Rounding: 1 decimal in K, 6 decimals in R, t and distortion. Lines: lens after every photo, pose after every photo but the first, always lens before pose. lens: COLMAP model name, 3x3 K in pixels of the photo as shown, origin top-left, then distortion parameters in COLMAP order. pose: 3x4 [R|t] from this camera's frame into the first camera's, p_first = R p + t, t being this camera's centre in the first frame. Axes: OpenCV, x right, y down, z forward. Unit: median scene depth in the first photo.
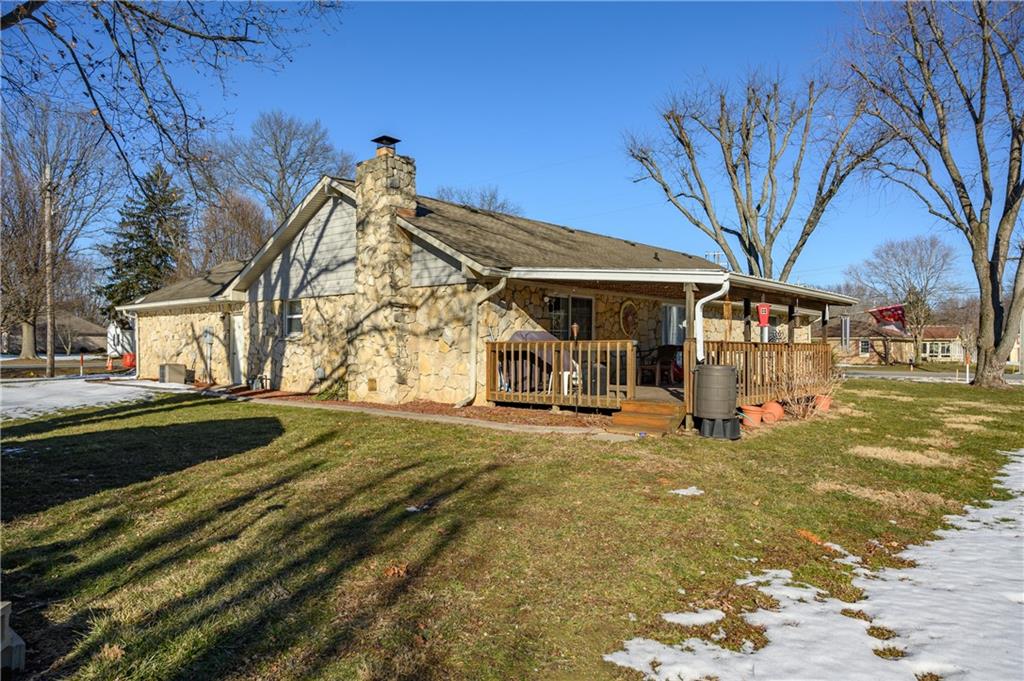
lens RADIAL K [[693.3, 0, 509.1], [0, 693.3, 339.4], [0, 0, 1]] dist [-0.004732, 0.000786]
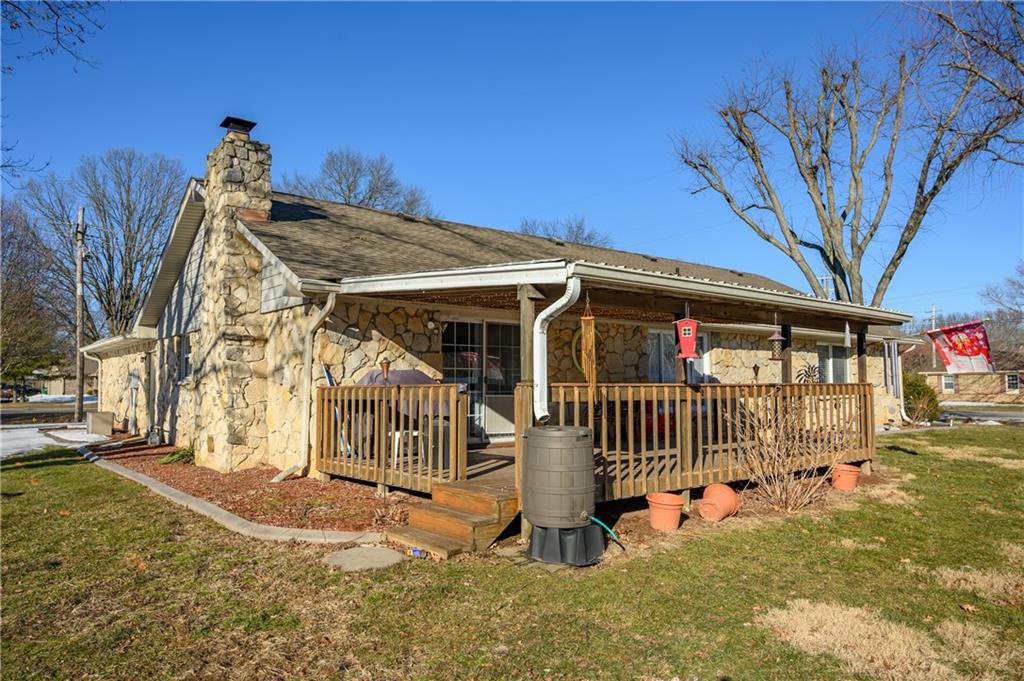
lens RADIAL K [[693.3, 0, 515.6], [0, 693.3, 343.0], [0, 0, 1]] dist [-0.004732, 0.000786]
pose [[0.986175, -0.018822, -0.164637, 0.238279], [0.010669, 0.998679, -0.050263, -0.002286], [0.165365, 0.047812, 0.985073, 0.292644]]
